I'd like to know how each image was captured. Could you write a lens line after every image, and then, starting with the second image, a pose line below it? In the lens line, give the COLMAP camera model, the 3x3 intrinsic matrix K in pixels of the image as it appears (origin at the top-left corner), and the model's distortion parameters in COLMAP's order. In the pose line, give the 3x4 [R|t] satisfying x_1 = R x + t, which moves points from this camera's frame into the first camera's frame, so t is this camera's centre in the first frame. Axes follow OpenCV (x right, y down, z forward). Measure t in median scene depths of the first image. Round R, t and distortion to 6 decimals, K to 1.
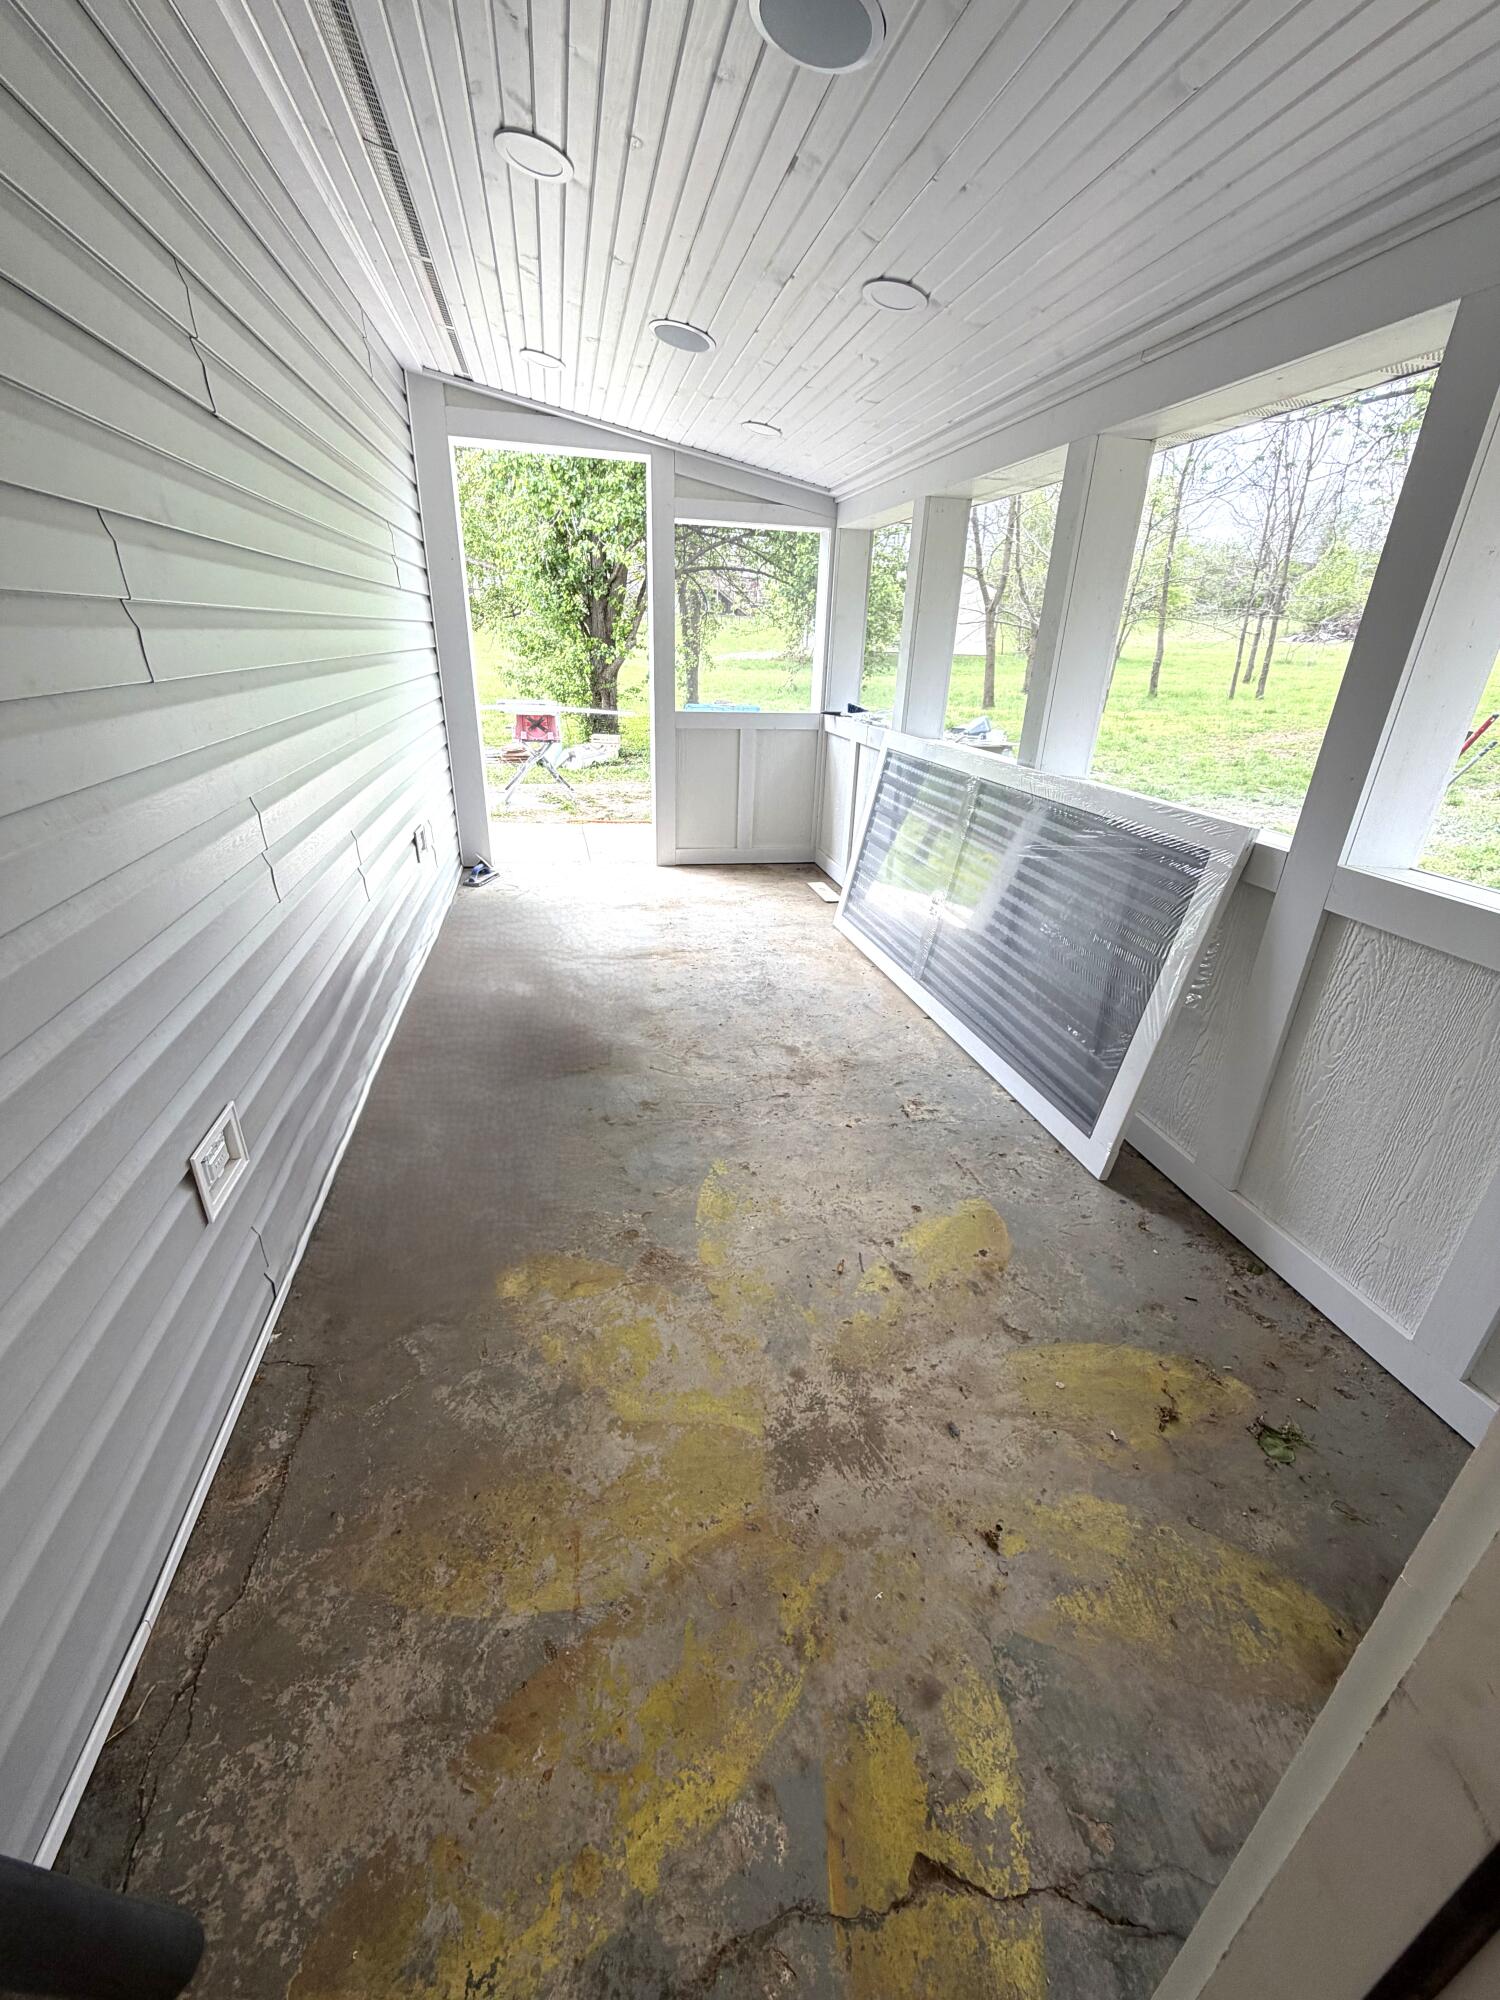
lens RADIAL K [[800.3, 0, 748.3], [0, 800.3, 1000.4], [0, 0, 1]] dist [0.001365, 0.000122]
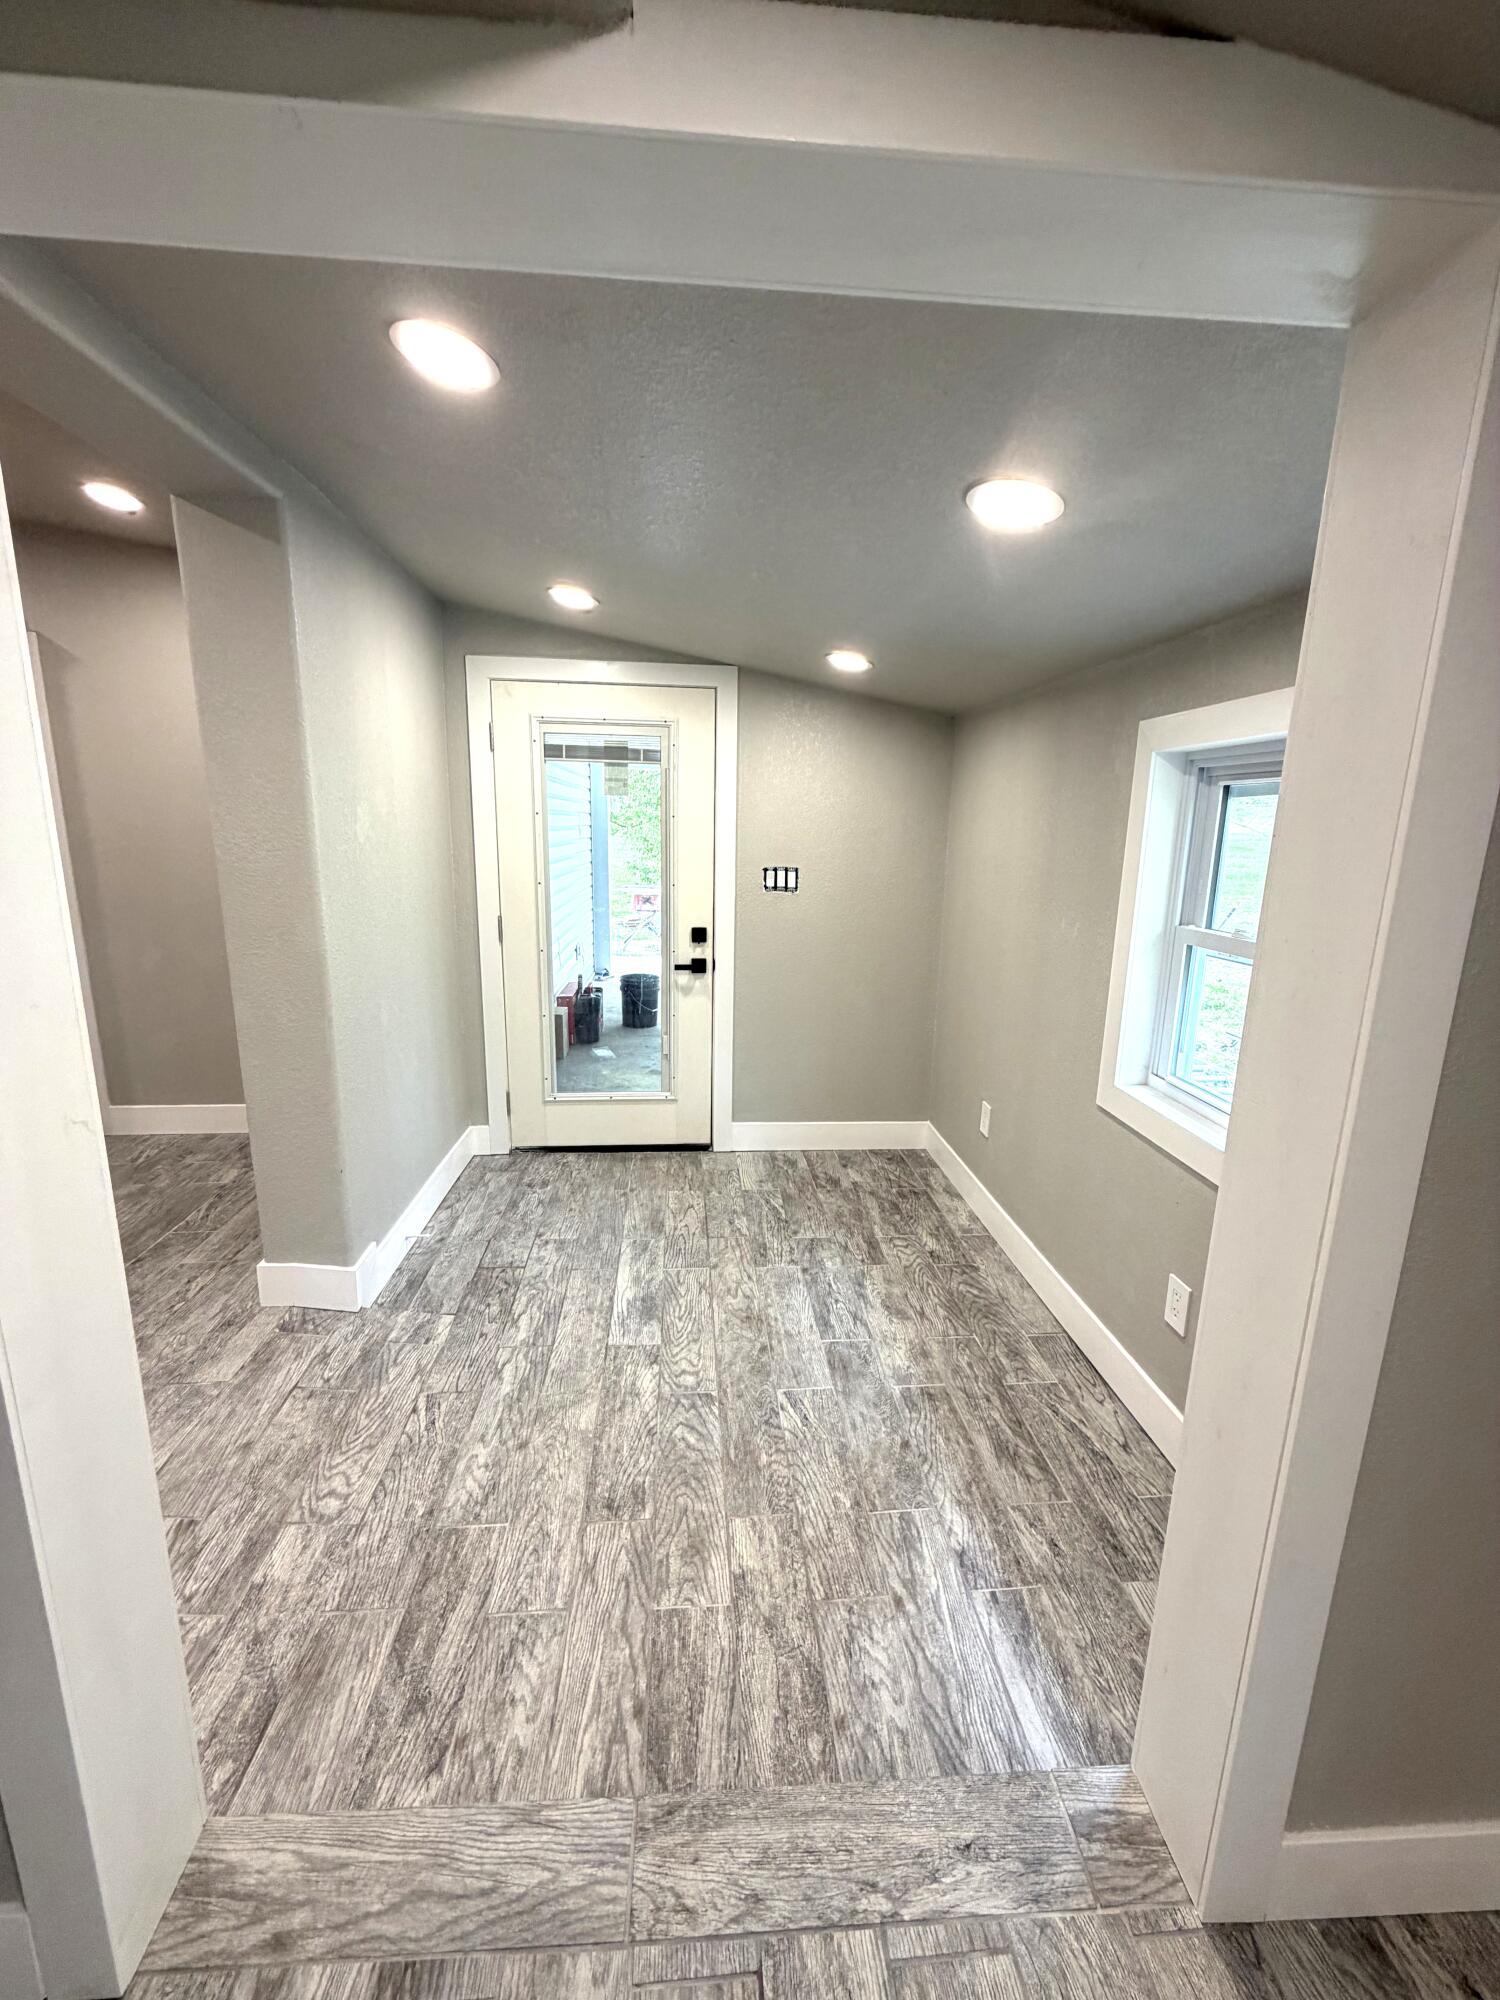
lens RADIAL K [[800.3, 0, 750.3], [0, 800.3, 1002.0], [0, 0, 1]] dist [0.001365, 0.000122]
pose [[0.990664, 0.010925, -0.135891, 0.128103], [-0.038401, 0.978784, -0.201262, 0.129180], [0.130809, 0.204602, 0.970066, -0.376658]]
